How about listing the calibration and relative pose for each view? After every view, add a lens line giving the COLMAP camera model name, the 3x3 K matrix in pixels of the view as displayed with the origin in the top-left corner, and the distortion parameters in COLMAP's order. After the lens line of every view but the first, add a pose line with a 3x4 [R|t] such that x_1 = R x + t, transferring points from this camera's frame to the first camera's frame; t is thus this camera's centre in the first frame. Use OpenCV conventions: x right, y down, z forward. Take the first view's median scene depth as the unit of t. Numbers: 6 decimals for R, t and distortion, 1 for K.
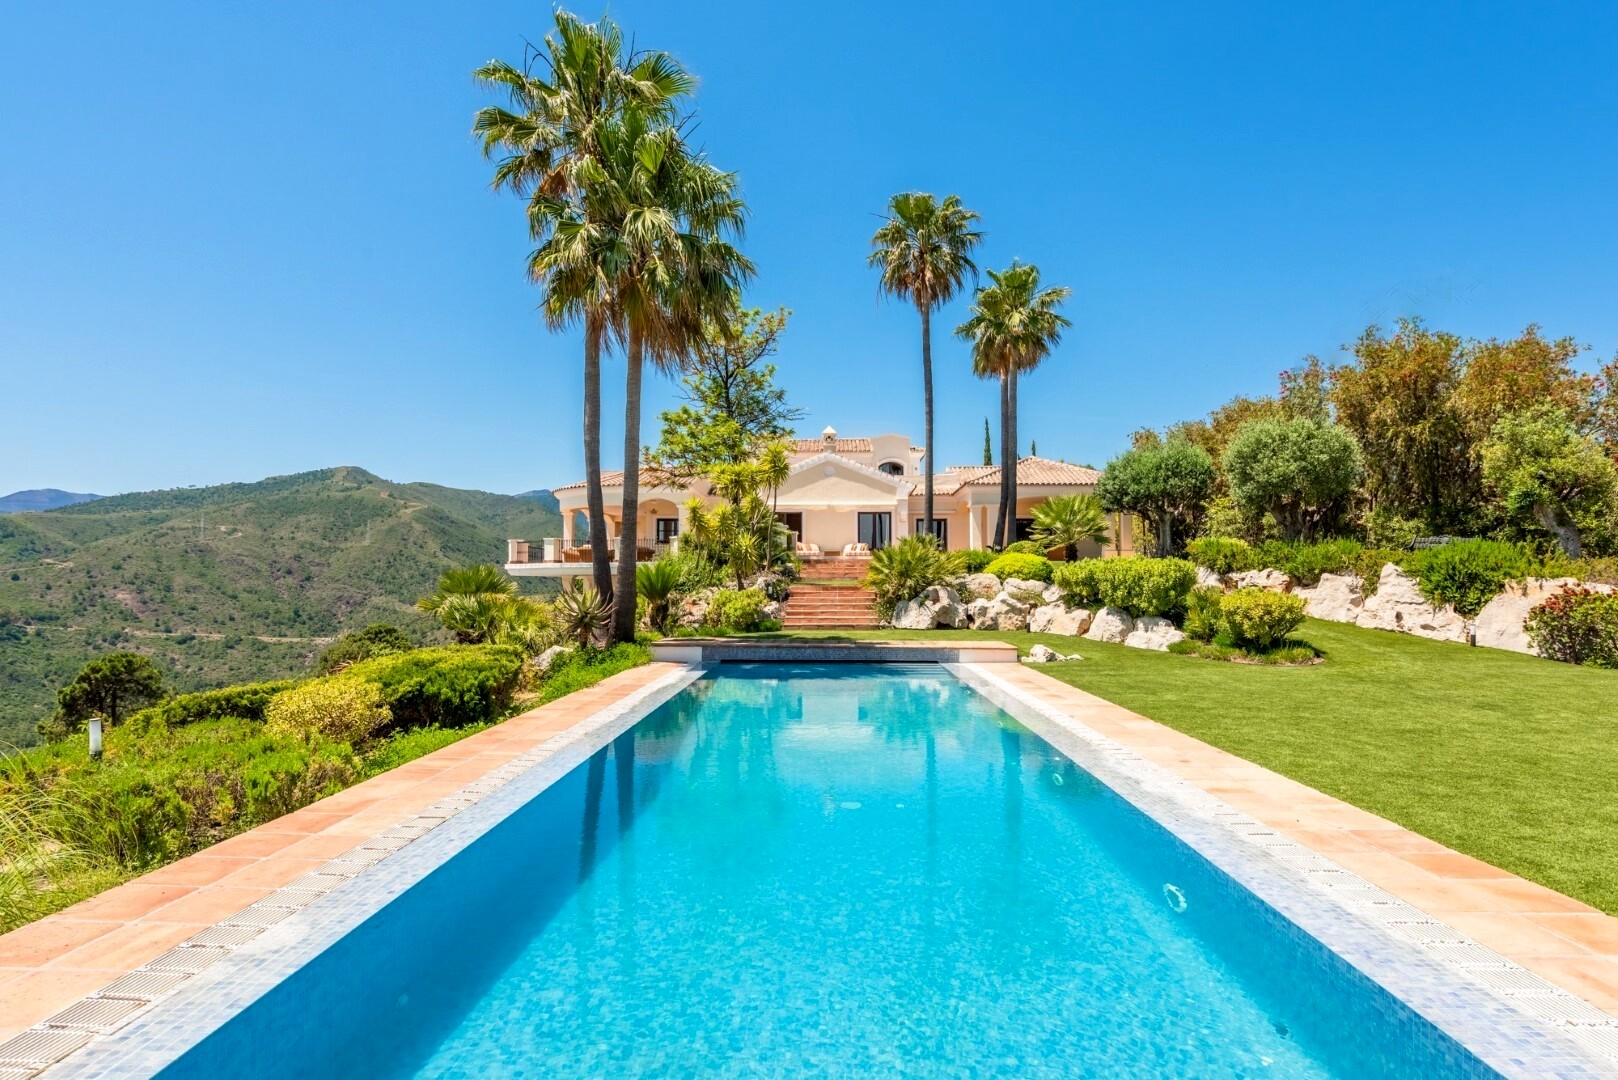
lens RADIAL K [[820.0, 0, 809.4], [0, 820.0, 543.0], [0, 0, 1]] dist [0.014304, 0.000252]
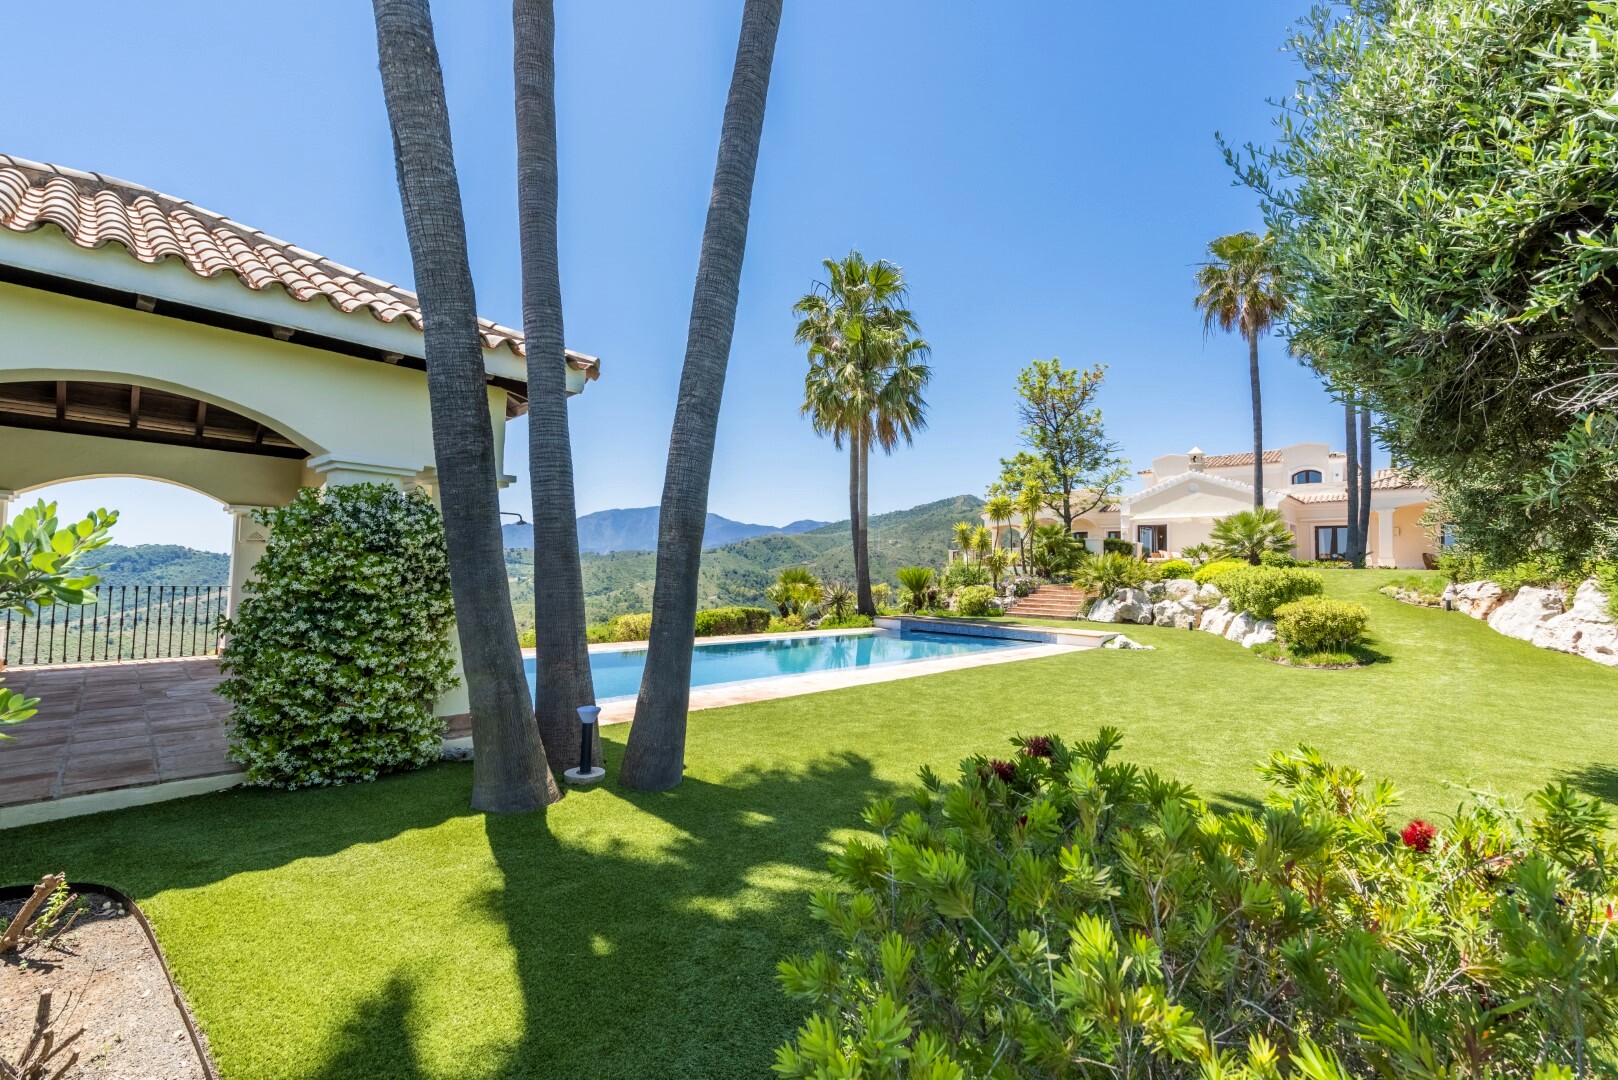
lens RADIAL K [[676.9, 0, 807.8], [0, 676.9, 541.2], [0, 0, 1]] dist [-0.000547, -0.000009]
pose [[0.728576, -0.017563, -0.684739, 0.509933], [0.009446, 0.999834, -0.015594, -0.007507], [0.684899, 0.004893, 0.728621, -0.074110]]
